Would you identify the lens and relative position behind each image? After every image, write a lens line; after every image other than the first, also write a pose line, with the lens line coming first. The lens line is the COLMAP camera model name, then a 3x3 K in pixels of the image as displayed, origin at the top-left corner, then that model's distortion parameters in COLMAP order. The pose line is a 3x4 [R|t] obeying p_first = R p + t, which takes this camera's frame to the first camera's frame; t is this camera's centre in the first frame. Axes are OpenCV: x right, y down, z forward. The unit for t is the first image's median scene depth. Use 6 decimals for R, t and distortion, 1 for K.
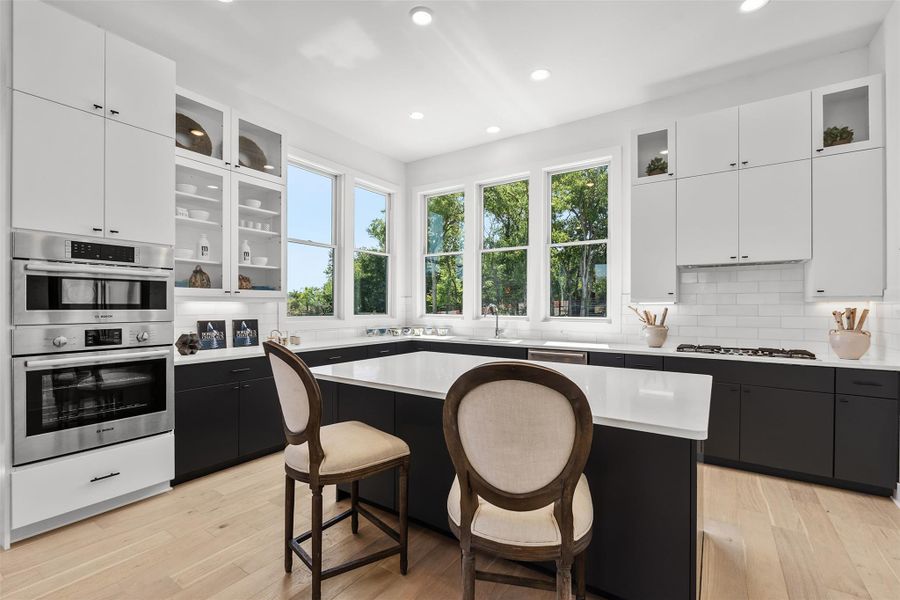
lens RADIAL K [[401.2, 0, 452.3], [0, 401.2, 306.8], [0, 0, 1]] dist [-0.001763, -0.000096]
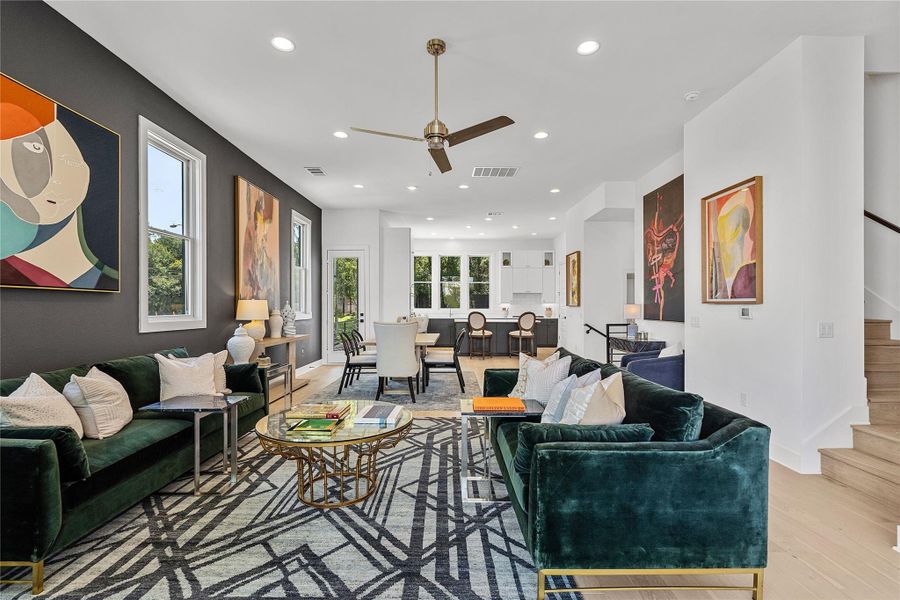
lens RADIAL K [[404.0, 0, 452.4], [0, 404.0, 303.5], [0, 0, 1]] dist [-0.001218, 0.000138]
pose [[0.830645, -0.000234, 0.556802, -1.543009], [0.001512, 0.999997, -0.001835, -0.007244], [-0.556800, 0.002366, 0.830643, -1.357125]]
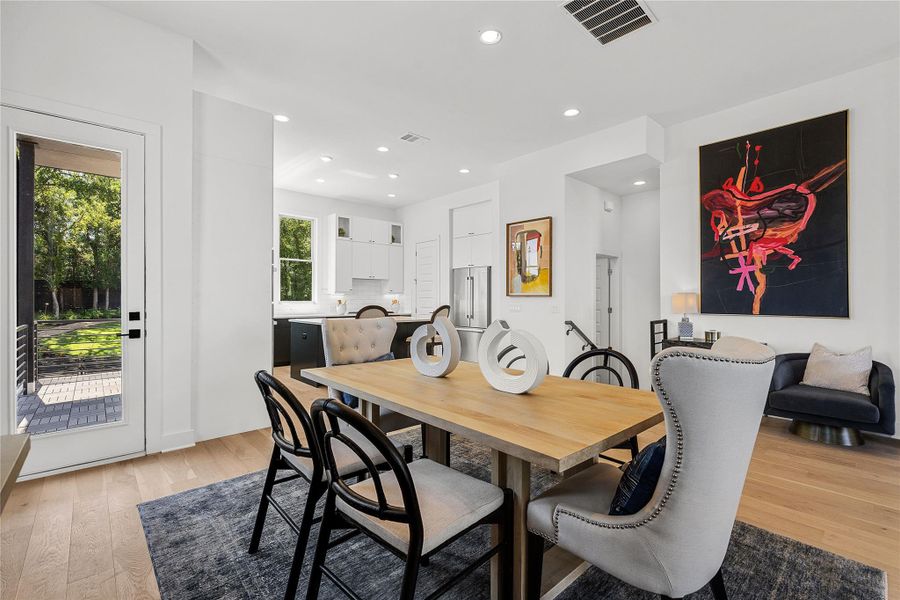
lens RADIAL K [[397.1, 0, 450.0], [0, 397.1, 300.0], [0, 0, 1]] dist [-0.004229, -0.000463]
pose [[0.244292, -0.002704, 0.969698, -1.333822], [-0.003817, 0.999986, 0.003750, 0.011591], [-0.969694, -0.004617, 0.244278, -0.102294]]
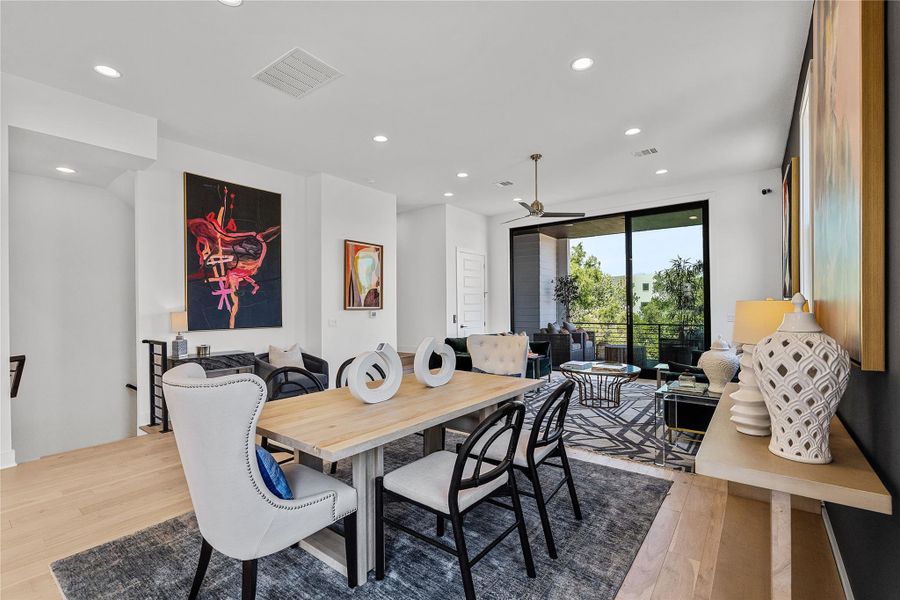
lens RADIAL K [[401.2, 0, 452.3], [0, 401.2, 306.8], [0, 0, 1]] dist [-0.001763, -0.000096]
pose [[-0.997797, 0.005122, 0.066141, -0.952696], [0.004969, 0.999985, -0.002492, -0.012999], [-0.066152, -0.002158, -0.997807, 0.605180]]
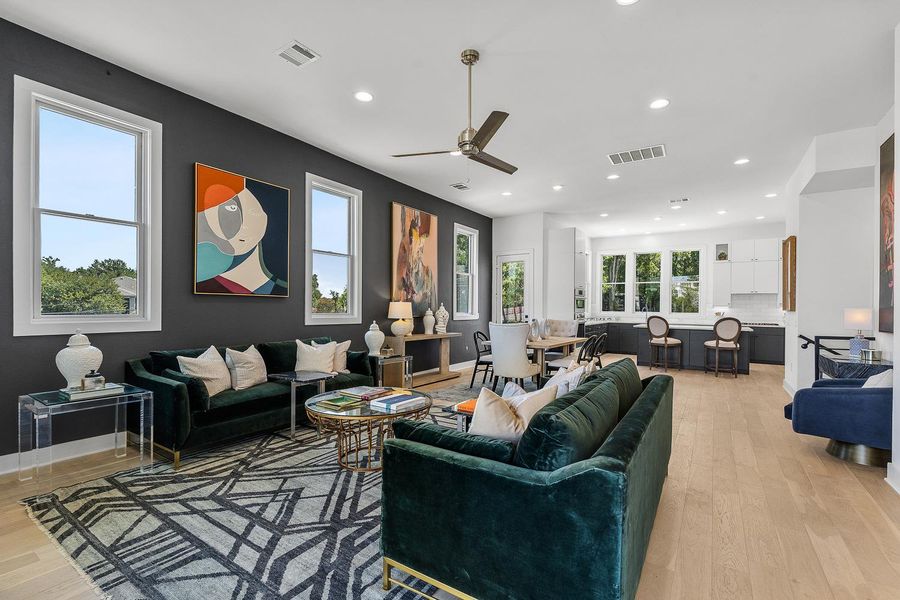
lens RADIAL K [[401.2, 0, 452.3], [0, 401.2, 306.8], [0, 0, 1]] dist [-0.001763, -0.000096]
pose [[0.999978, 0.005230, 0.004007, -1.174091], [-0.005233, 0.999986, 0.000729, -0.005485], [-0.004003, -0.000750, 0.999992, -1.493588]]
